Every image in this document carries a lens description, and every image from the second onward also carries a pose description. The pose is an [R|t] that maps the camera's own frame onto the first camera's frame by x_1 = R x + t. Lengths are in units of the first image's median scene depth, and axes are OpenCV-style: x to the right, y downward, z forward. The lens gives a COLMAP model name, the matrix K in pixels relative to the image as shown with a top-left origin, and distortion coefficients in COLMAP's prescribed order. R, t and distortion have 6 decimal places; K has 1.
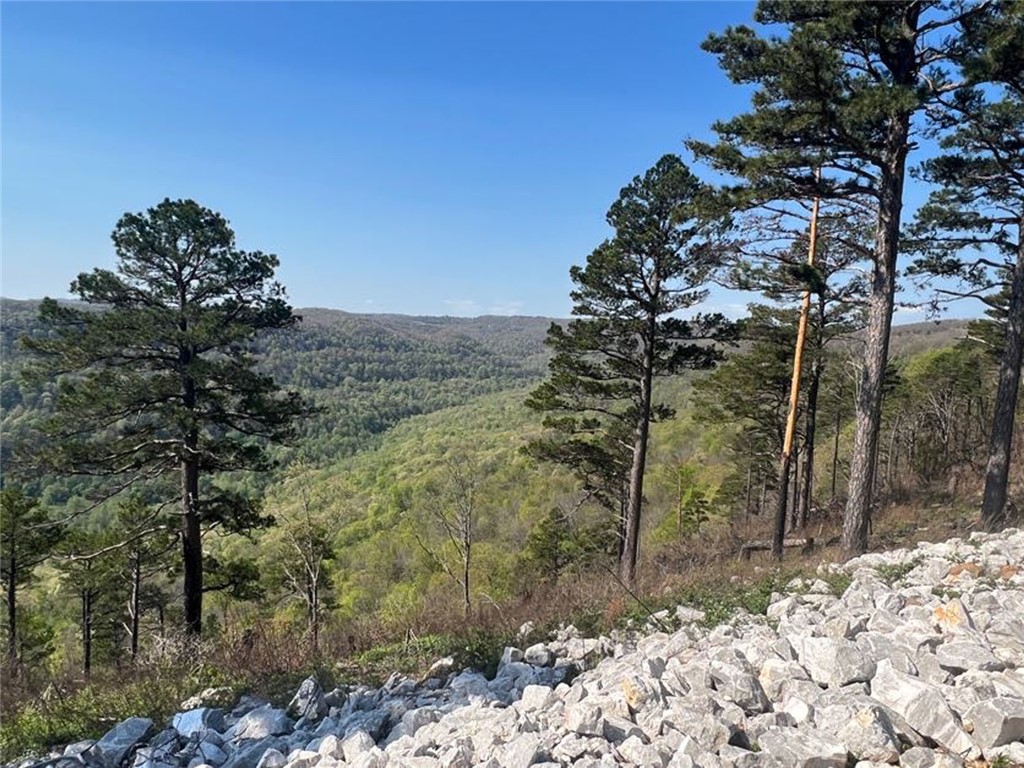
lens RADIAL K [[697.4, 0, 511.5], [0, 697.4, 367.1], [0, 0, 1]] dist [0.010904, -0.000175]
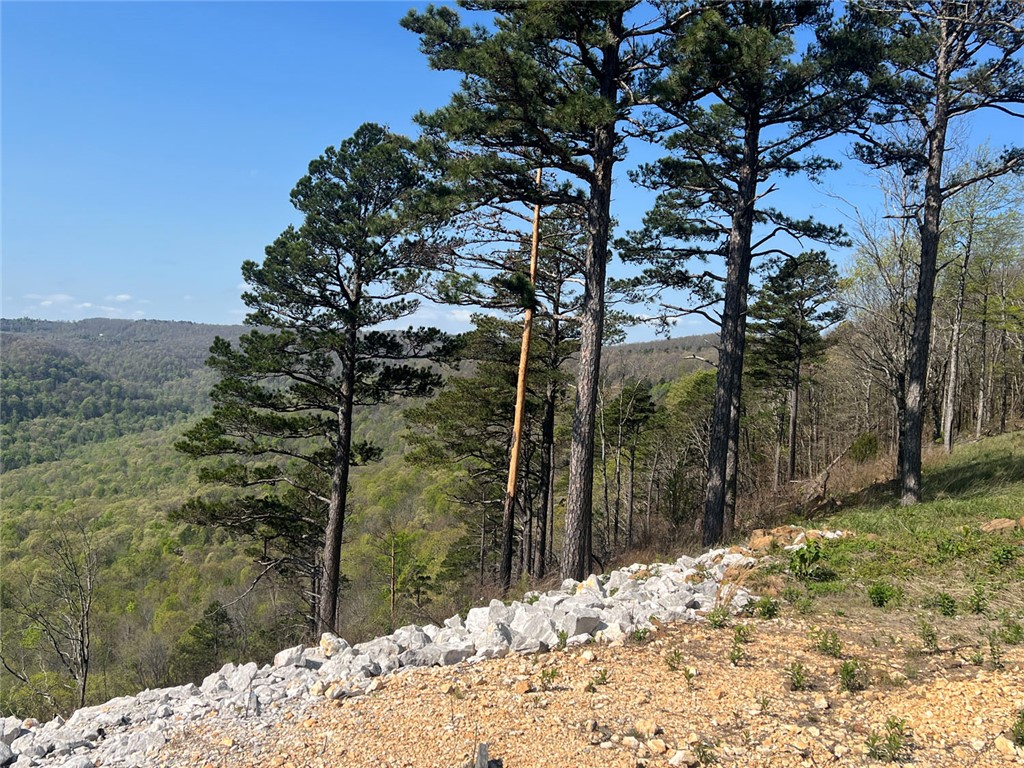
lens RADIAL K [[1021.9, 0, 508.3], [0, 1021.9, 377.5], [0, 0, 1]] dist [0.112578, -0.183654]
pose [[0.940517, -0.005007, 0.339710, -0.024065], [0.011522, 0.999786, -0.017164, 0.003403], [-0.339551, 0.020058, 0.940374, -0.138589]]
